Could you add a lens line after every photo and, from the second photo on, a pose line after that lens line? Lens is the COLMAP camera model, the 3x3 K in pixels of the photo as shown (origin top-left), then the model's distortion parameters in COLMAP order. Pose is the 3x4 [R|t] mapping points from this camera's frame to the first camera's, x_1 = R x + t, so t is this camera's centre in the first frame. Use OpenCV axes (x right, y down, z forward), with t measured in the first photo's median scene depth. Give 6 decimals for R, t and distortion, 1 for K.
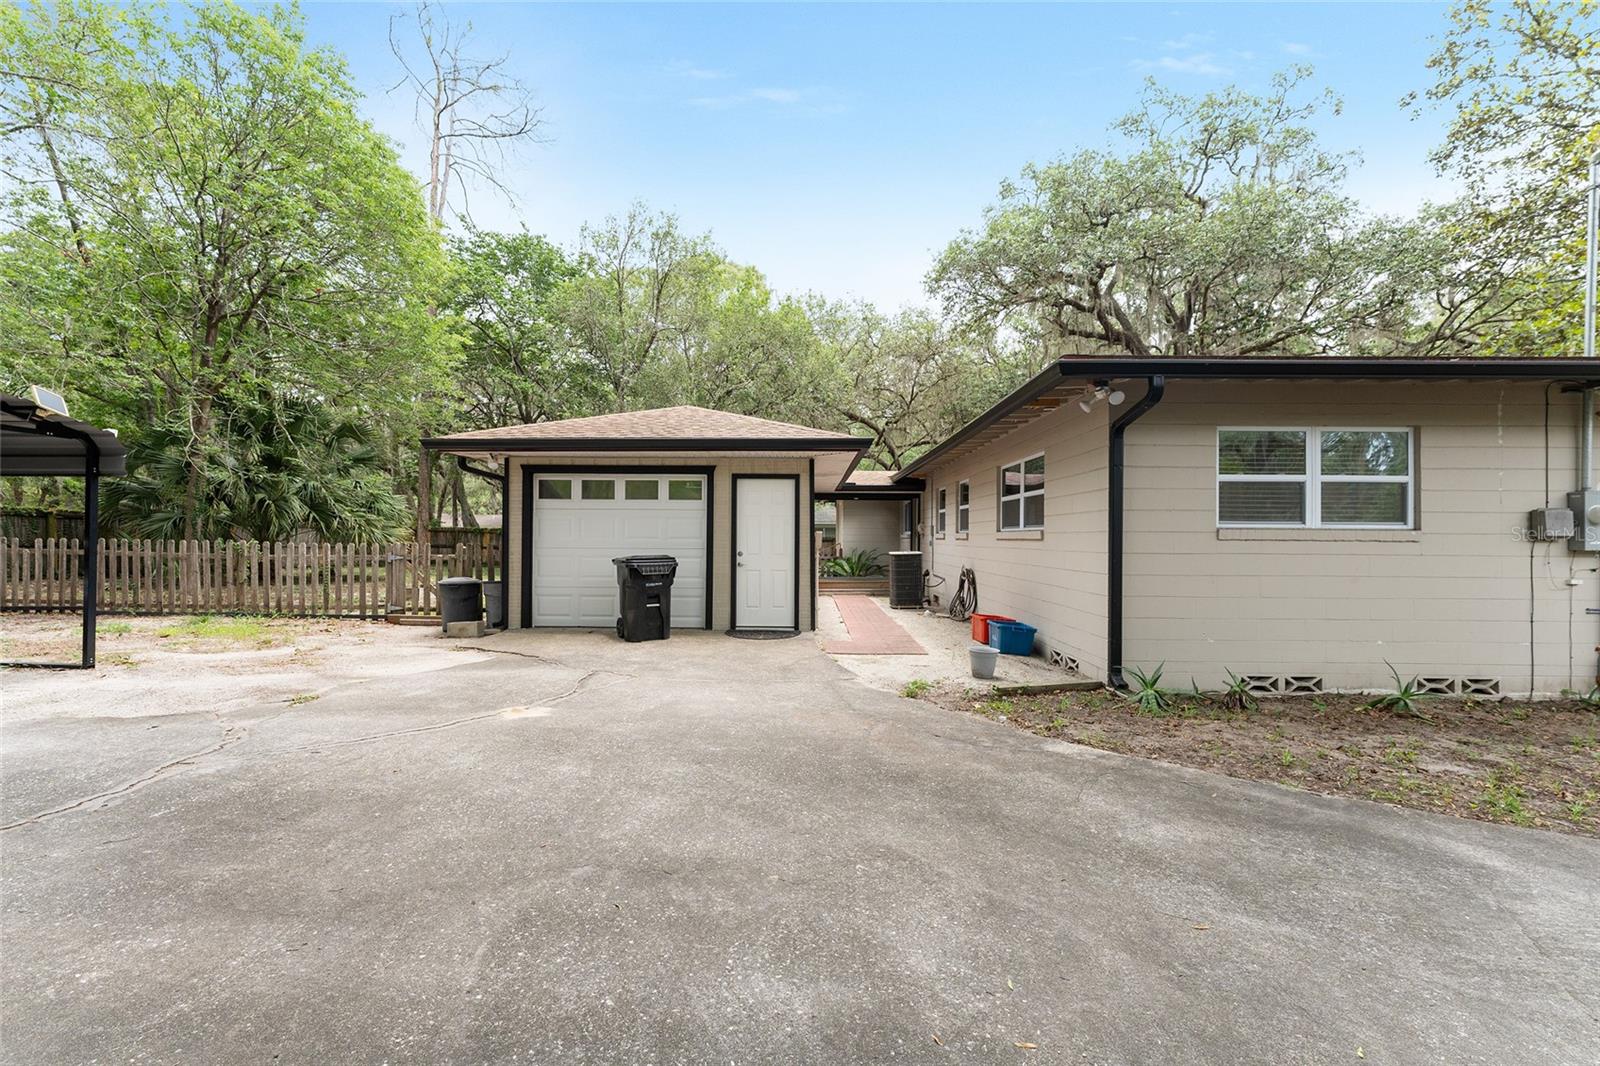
lens RADIAL K [[641.3, 0, 800.3], [0, 641.3, 538.1], [0, 0, 1]] dist [0.000364, -0.000117]
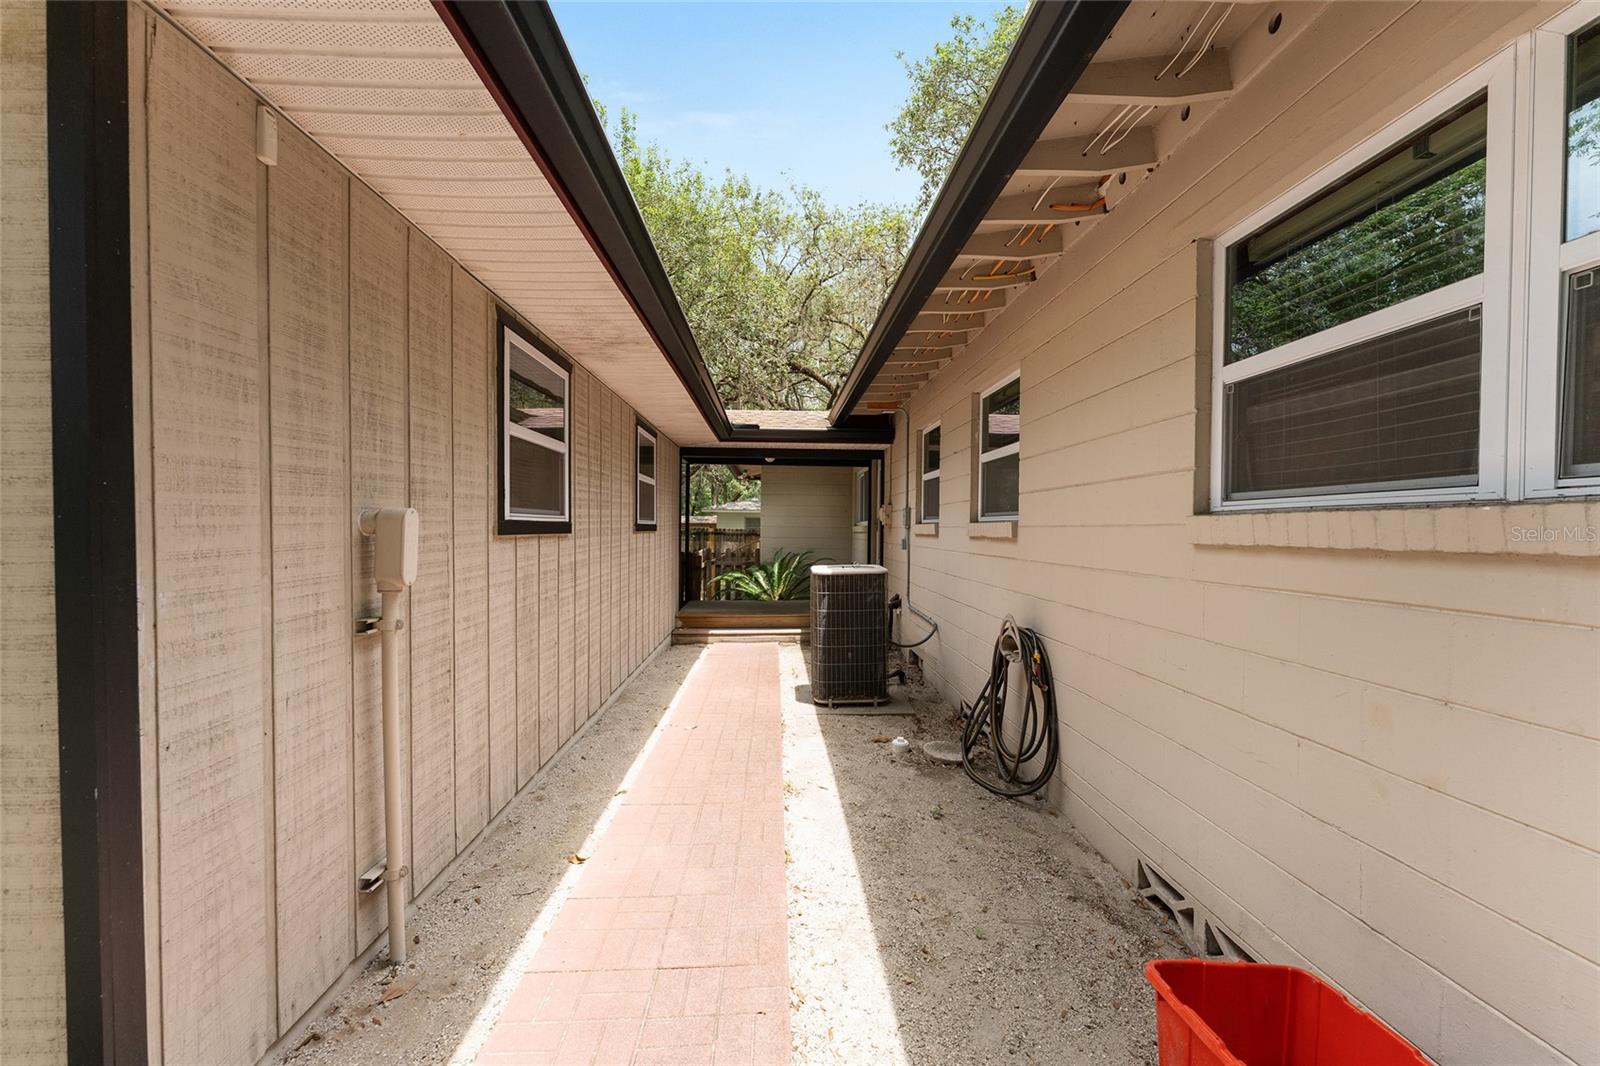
lens RADIAL K [[641.3, 0, 800.3], [0, 641.3, 538.1], [0, 0, 1]] dist [0.000364, -0.000117]
pose [[0.998687, 0.001232, 0.051219, 0.093561], [-0.001873, 0.999921, 0.012469, -0.002733], [-0.051199, -0.012548, 0.998610, 0.489728]]
